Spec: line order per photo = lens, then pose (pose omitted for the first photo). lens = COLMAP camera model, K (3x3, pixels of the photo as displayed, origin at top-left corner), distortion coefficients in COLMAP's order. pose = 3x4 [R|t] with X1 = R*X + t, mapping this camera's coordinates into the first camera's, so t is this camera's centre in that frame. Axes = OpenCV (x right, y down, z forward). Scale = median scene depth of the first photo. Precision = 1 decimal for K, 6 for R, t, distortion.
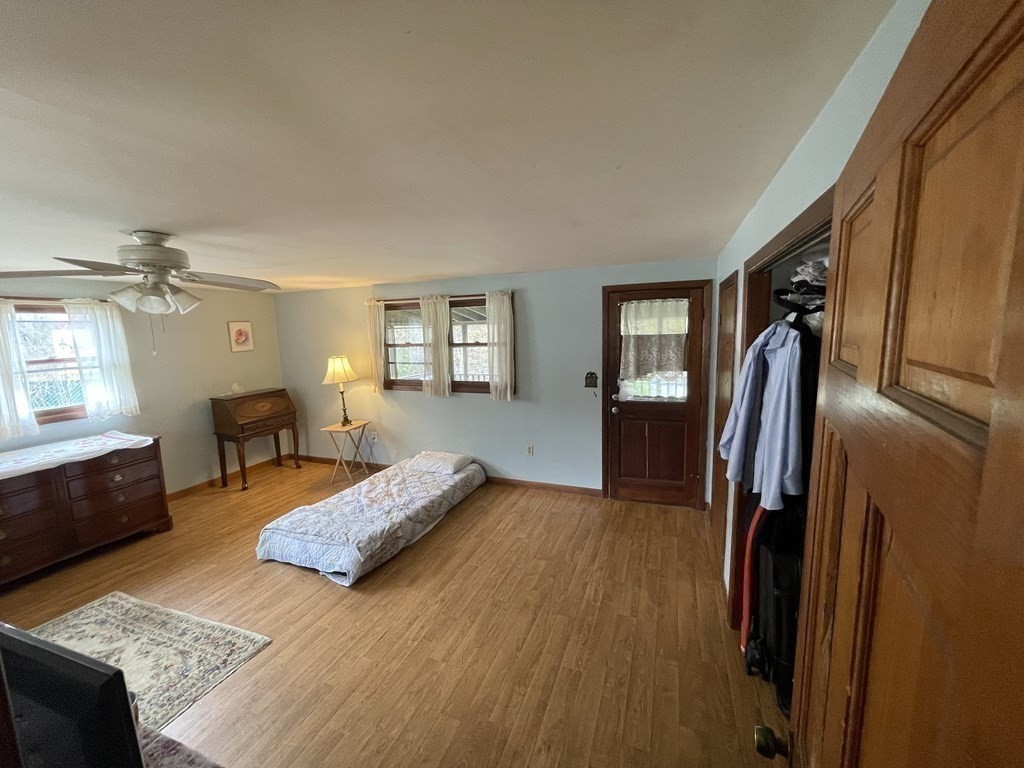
lens RADIAL K [[413.8, 0, 508.2], [0, 413.8, 384.2], [0, 0, 1]] dist [0.002174, 0.000286]
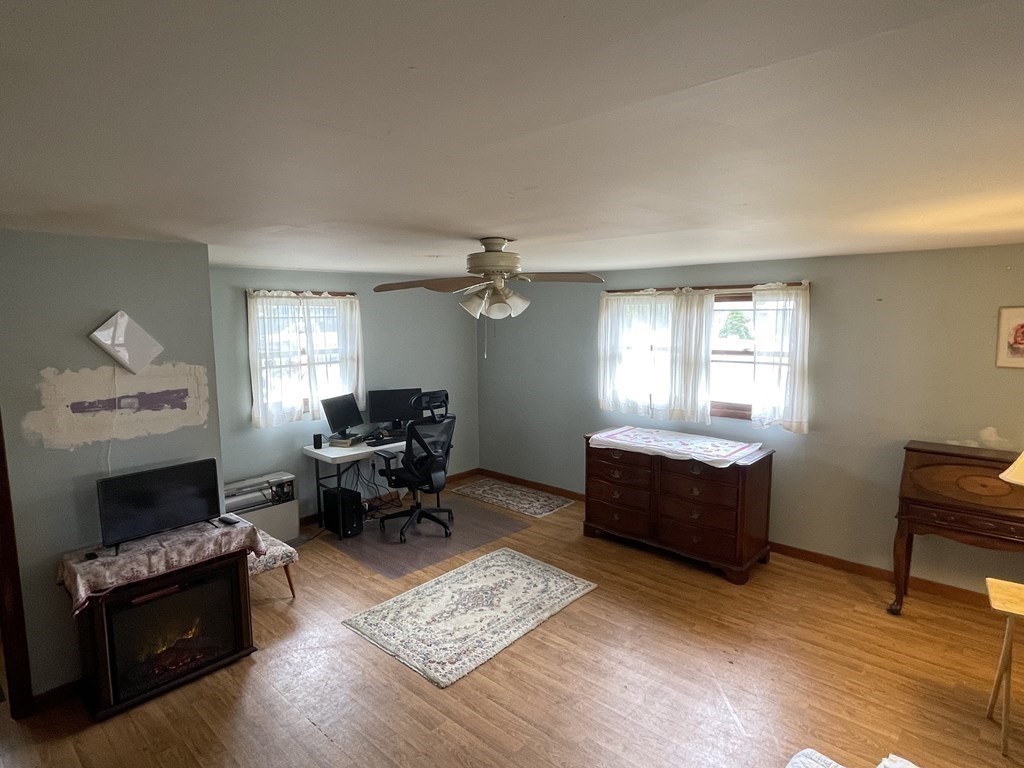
lens RADIAL K [[585.6, 0, 512.0], [0, 585.6, 384.0], [0, 0, 1]] dist [-0.002827, -0.000231]
pose [[-0.362935, 0.147815, -0.920016, 0.296088], [-0.105425, 0.974484, 0.198155, -0.192186], [0.925832, 0.168911, -0.338091, 0.977848]]
